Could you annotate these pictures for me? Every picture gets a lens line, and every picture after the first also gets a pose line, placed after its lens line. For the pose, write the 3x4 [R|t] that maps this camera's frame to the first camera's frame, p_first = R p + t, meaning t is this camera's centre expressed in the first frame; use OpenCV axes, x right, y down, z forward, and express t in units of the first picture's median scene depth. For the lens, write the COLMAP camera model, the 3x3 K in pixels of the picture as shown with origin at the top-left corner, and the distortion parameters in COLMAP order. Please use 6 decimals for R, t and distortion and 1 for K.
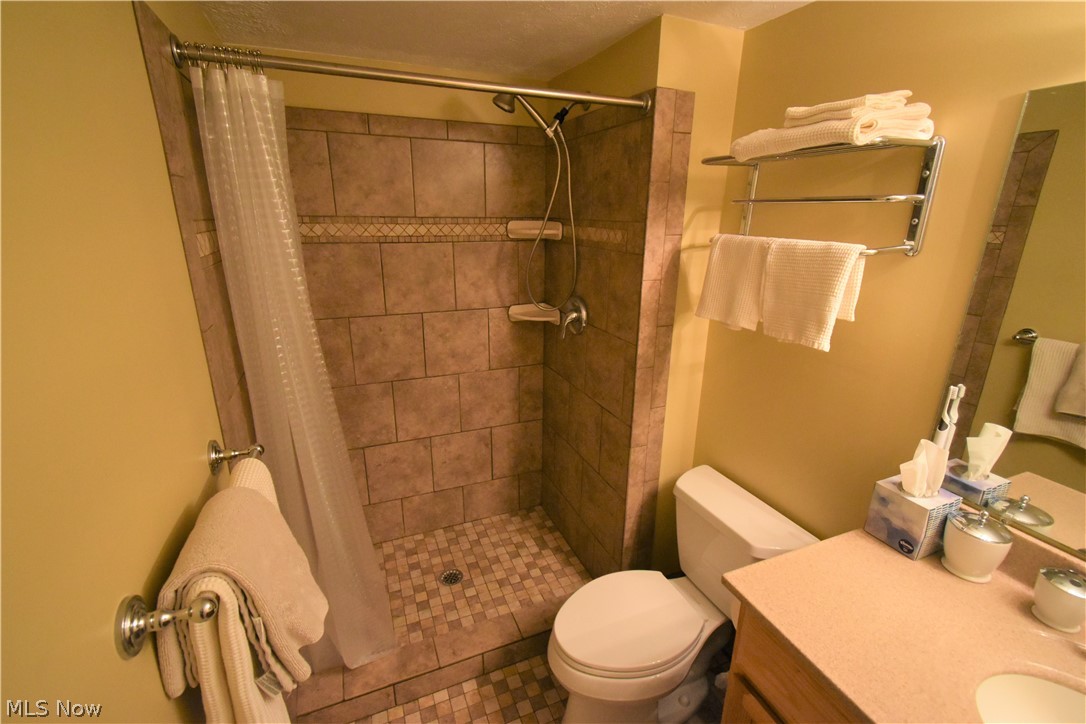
lens RADIAL K [[477.2, 0, 544.2], [0, 477.2, 365.2], [0, 0, 1]] dist [0.009628, -0.005715]
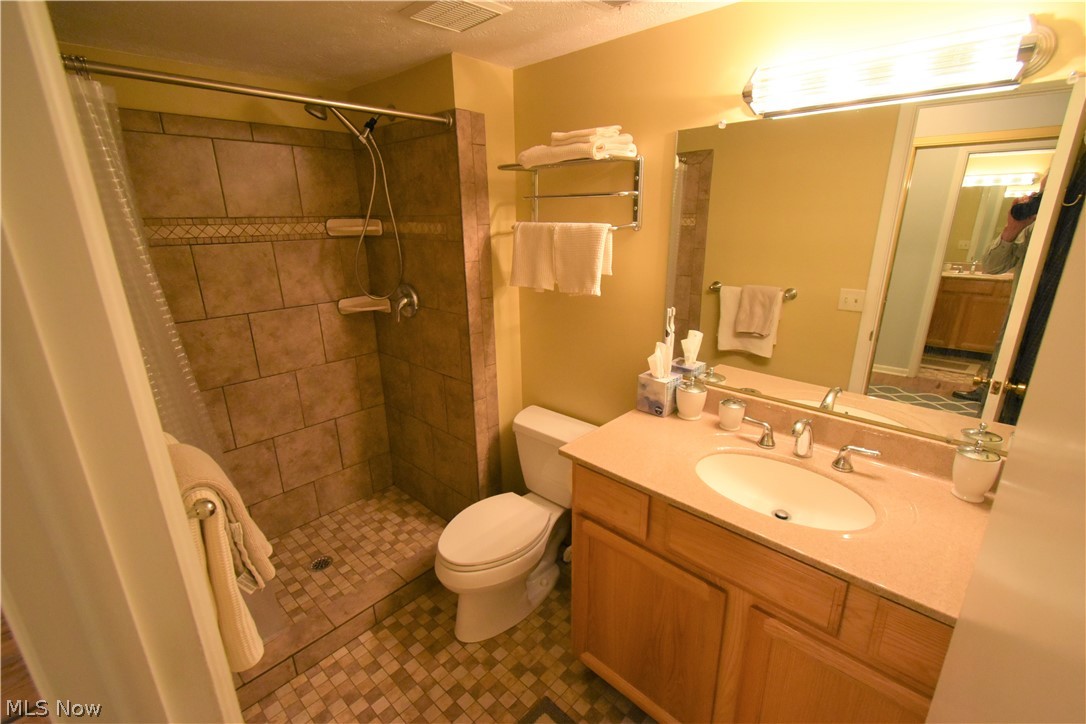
lens RADIAL K [[477.2, 0, 544.2], [0, 477.2, 365.2], [0, 0, 1]] dist [0.009628, -0.005715]
pose [[0.912981, -0.144346, 0.381616, -0.112223], [0.145694, 0.989000, 0.025529, 0.080942], [-0.381103, 0.032292, 0.923968, -0.205616]]
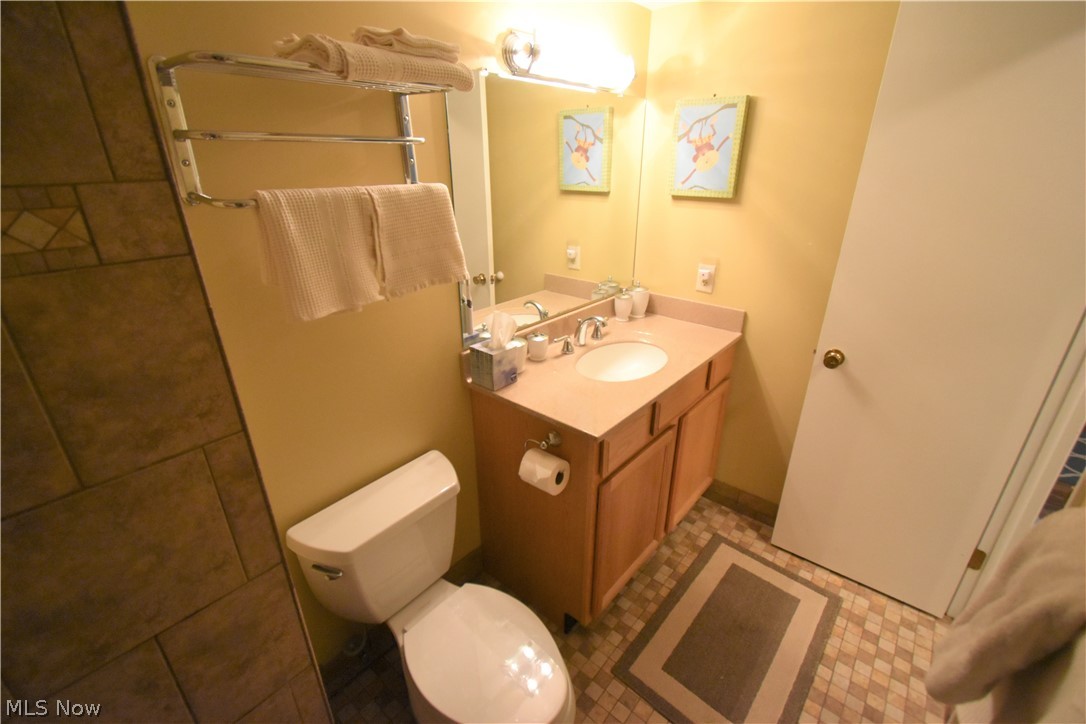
lens RADIAL K [[483.3, 0, 541.1], [0, 483.3, 364.2], [0, 0, 1]] dist [0.013195, -0.005788]
pose [[-0.454690, -0.370049, 0.810136, -0.334438], [0.264261, 0.812589, 0.519486, -0.275588], [-0.850543, 0.450292, -0.271687, 0.821455]]
